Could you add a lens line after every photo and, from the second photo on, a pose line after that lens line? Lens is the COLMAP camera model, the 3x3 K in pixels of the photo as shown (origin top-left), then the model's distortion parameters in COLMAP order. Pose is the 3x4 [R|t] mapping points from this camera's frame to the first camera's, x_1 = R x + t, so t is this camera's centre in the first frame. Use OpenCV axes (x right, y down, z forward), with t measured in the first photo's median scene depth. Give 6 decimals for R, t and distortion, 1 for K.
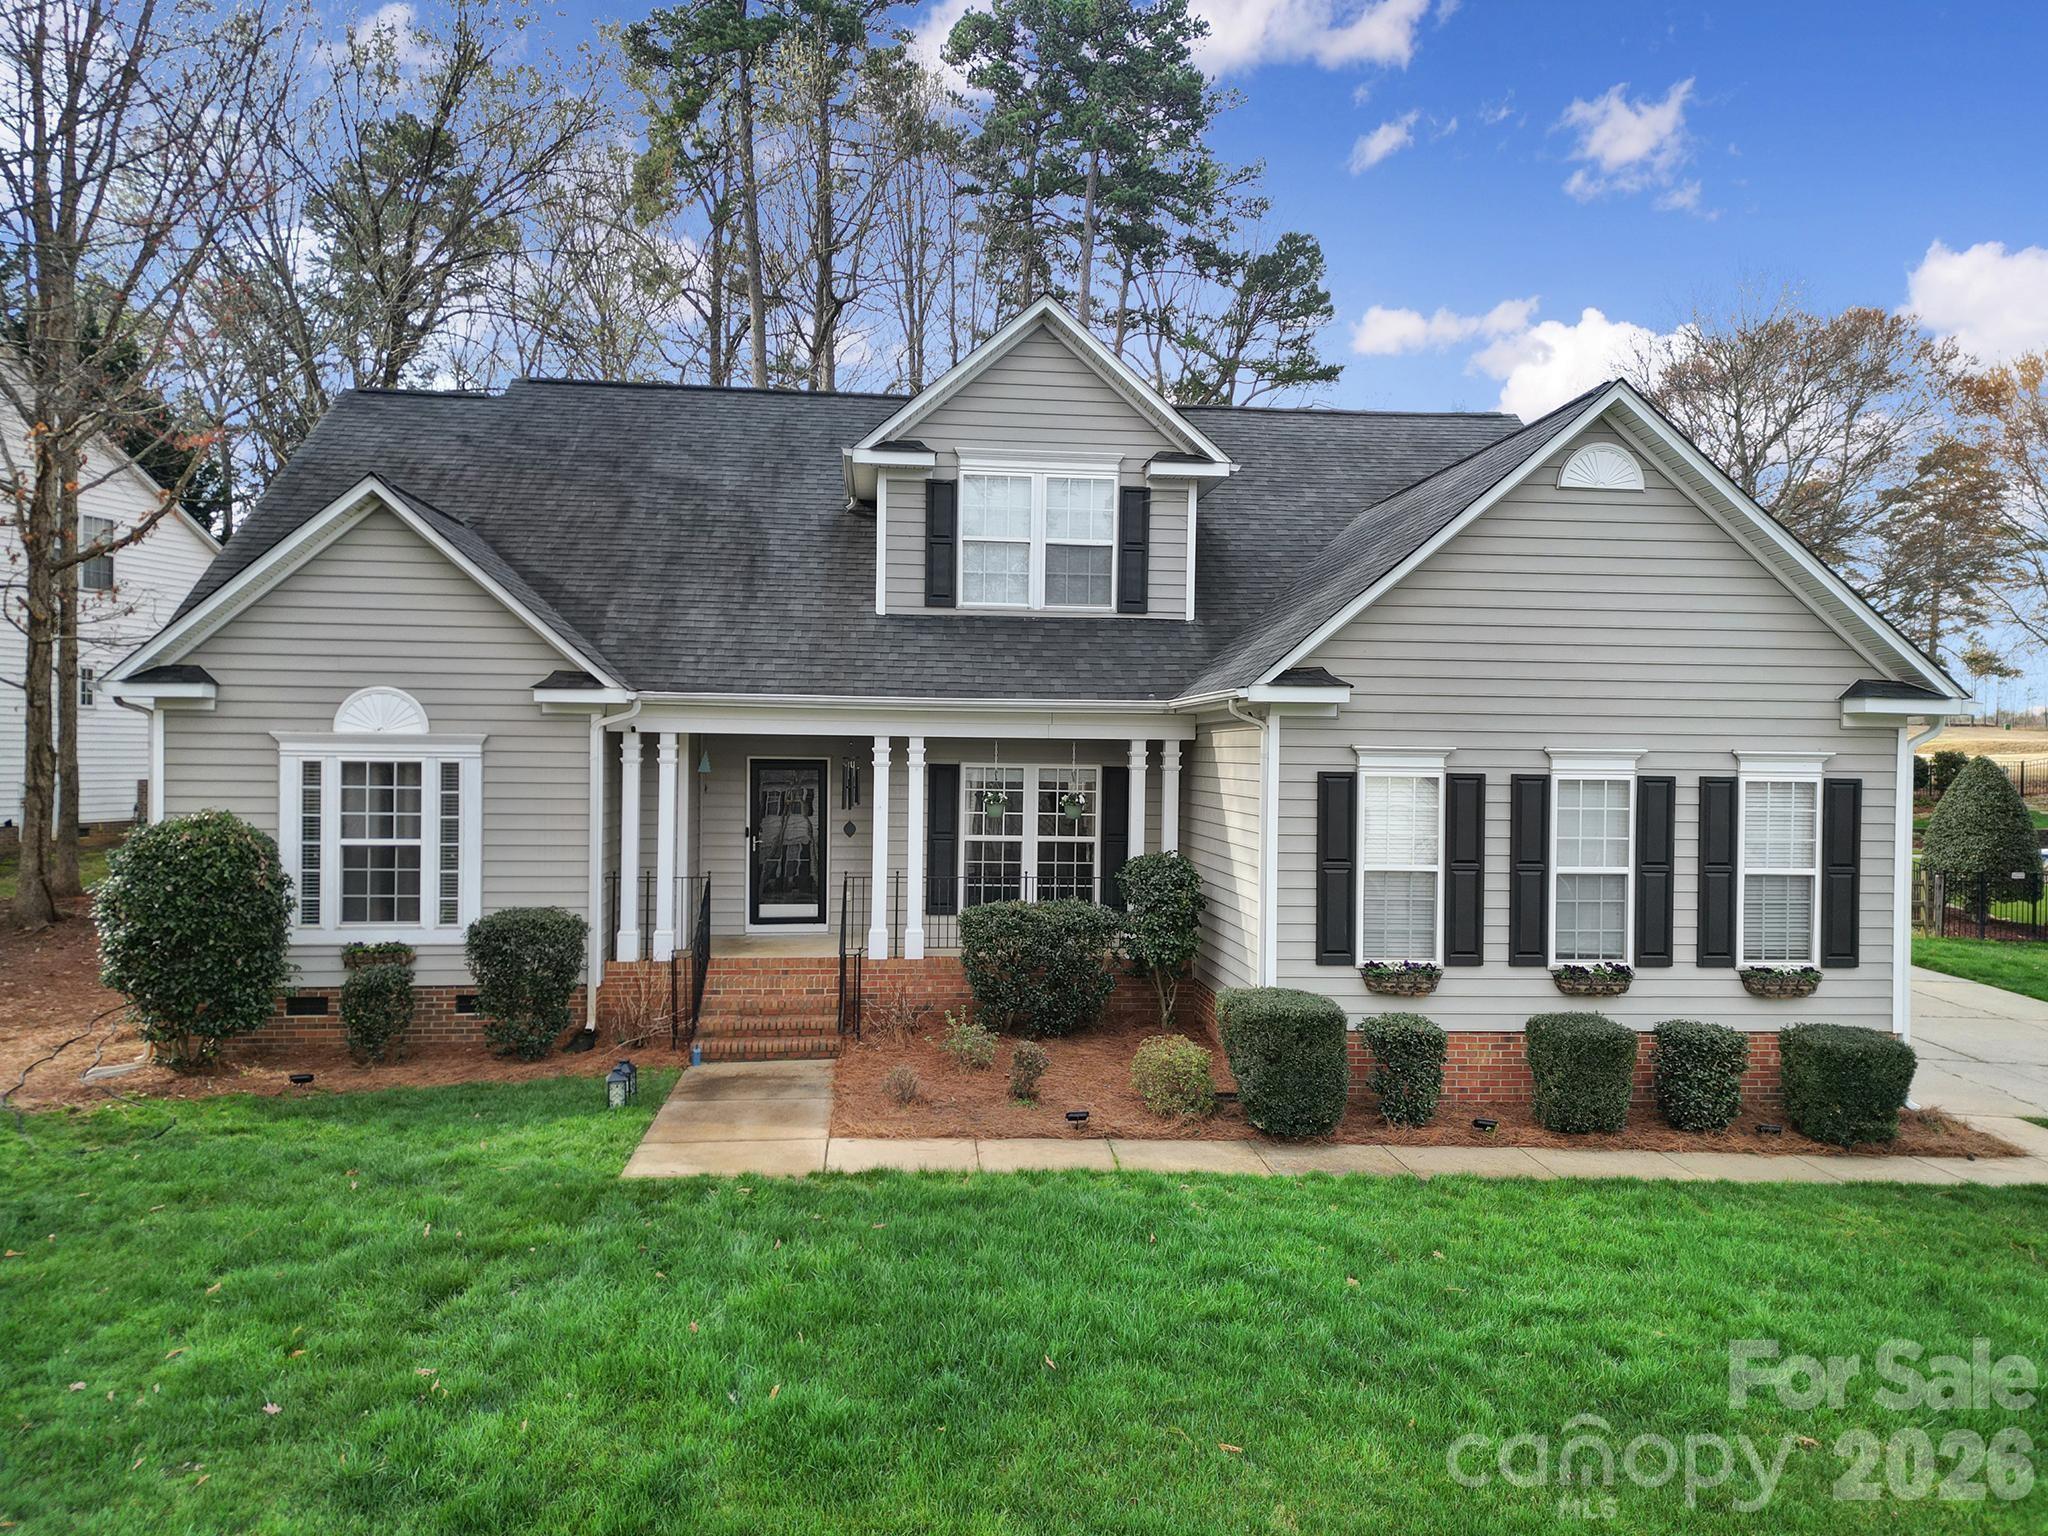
lens RADIAL K [[1443.1, 0, 1024.0], [0, 1443.1, 768.0], [0, 0, 1]] dist [0.007728, 0.000119]
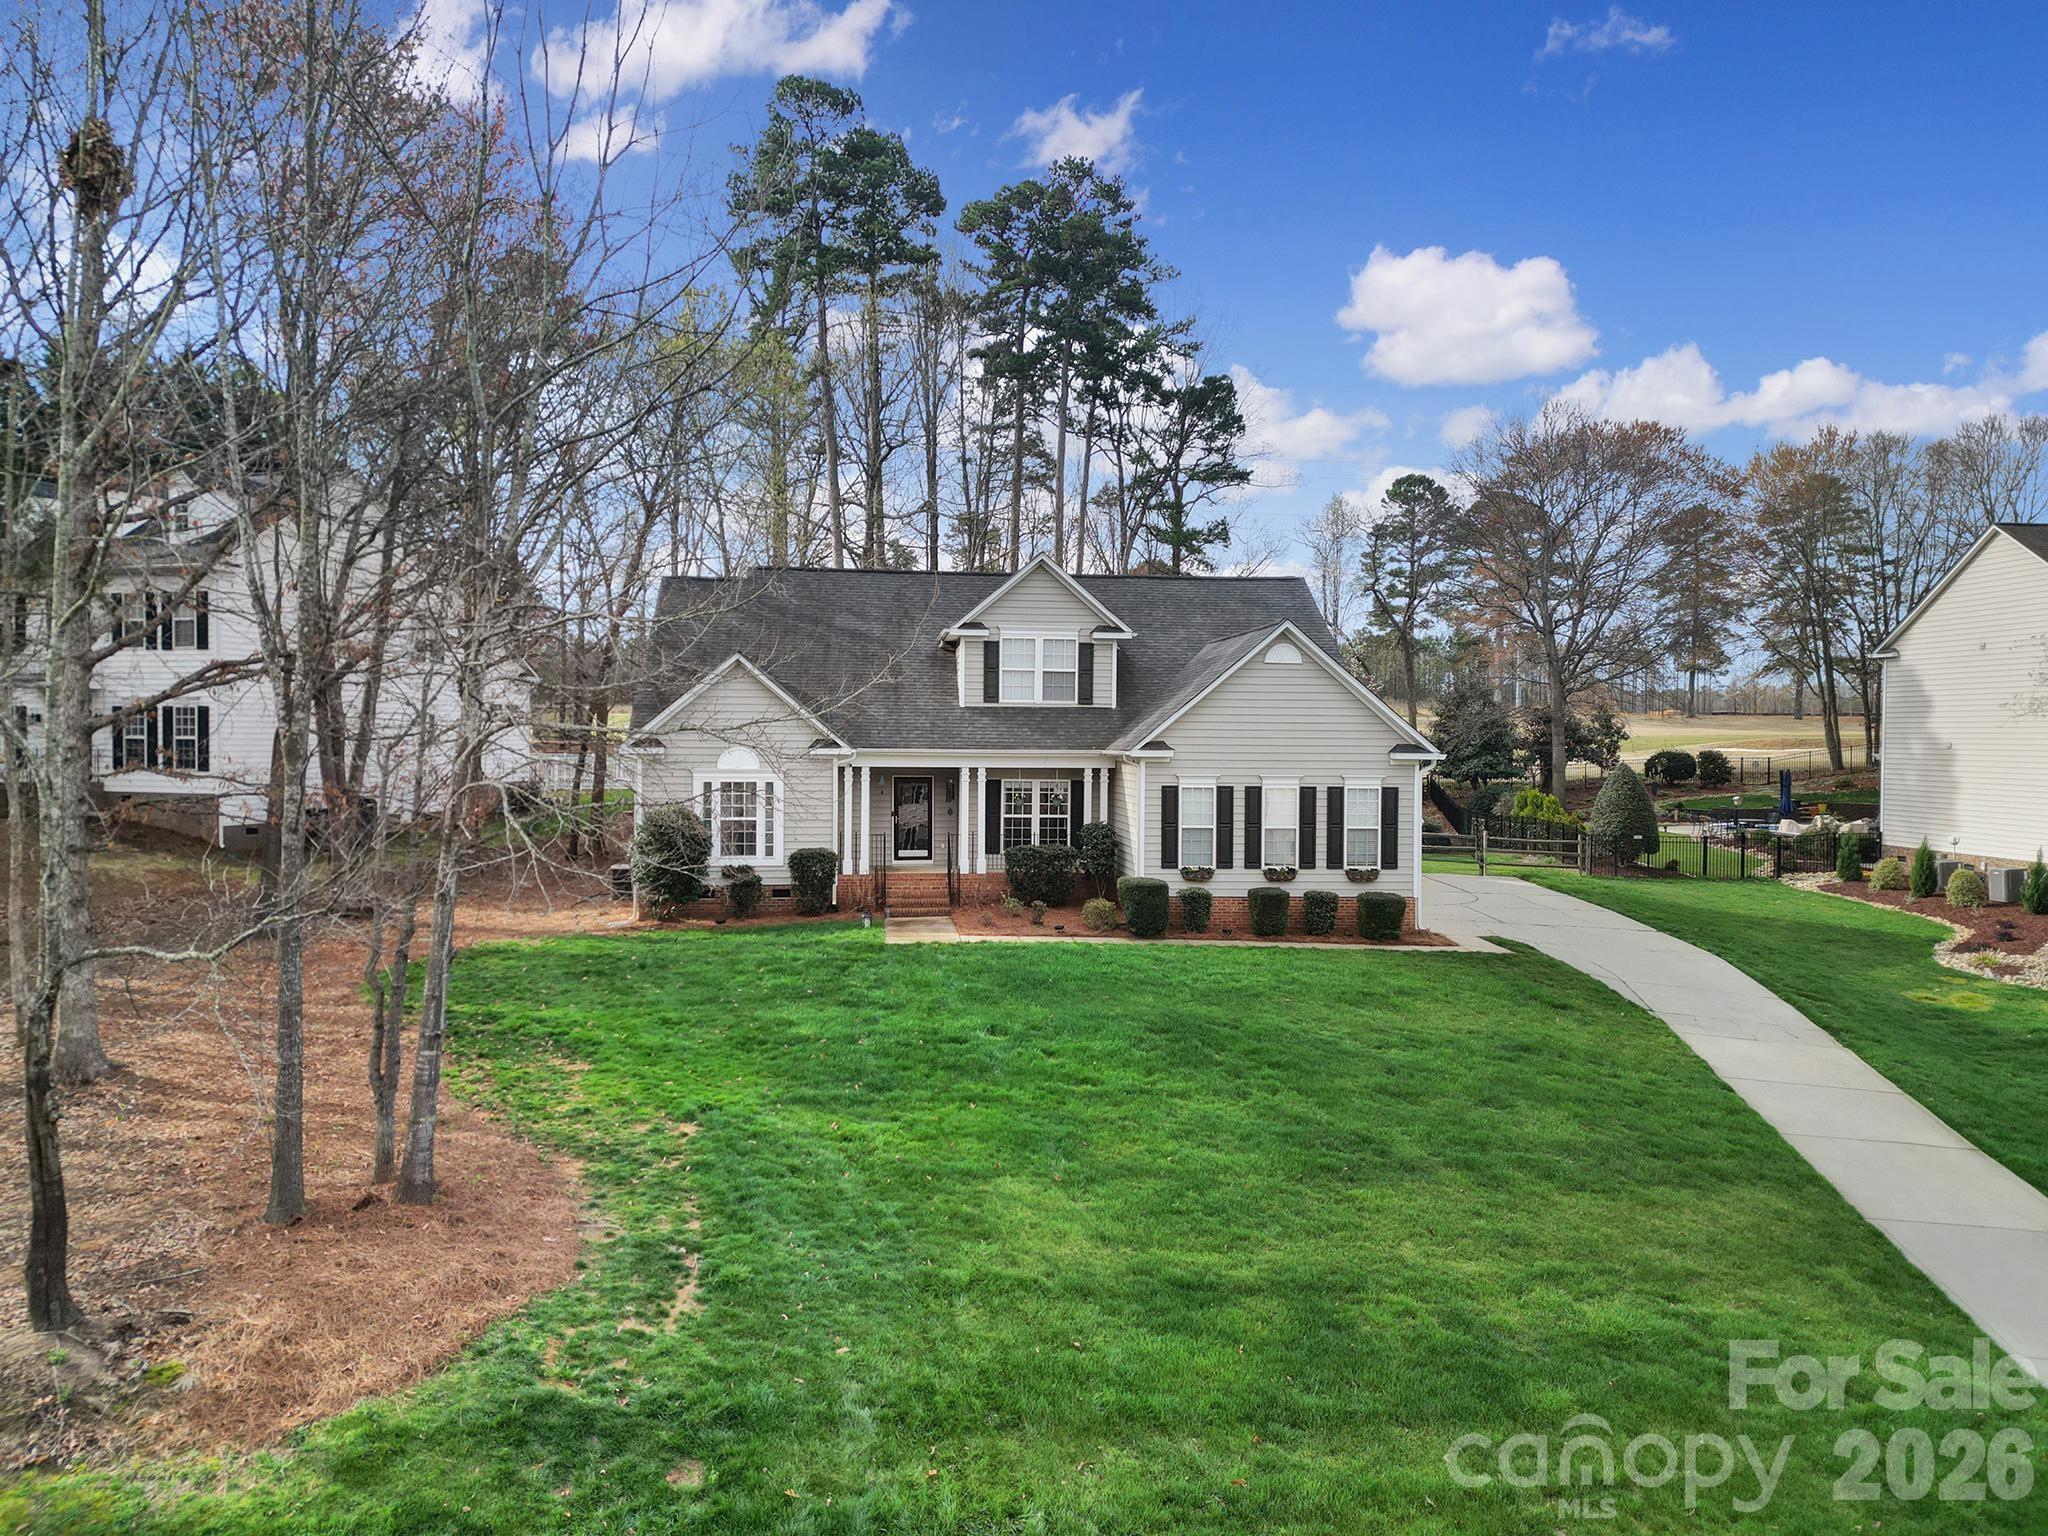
lens RADIAL K [[1461.0, 0, 1024.0], [0, 1461.0, 768.0], [0, 0, 1]] dist [0.003064, 0.001517]
pose [[0.999903, -0.005263, 0.012876, -0.041531], [0.005123, 0.999928, 0.010866, -0.044652], [-0.012933, -0.010799, 0.999858, -1.146094]]
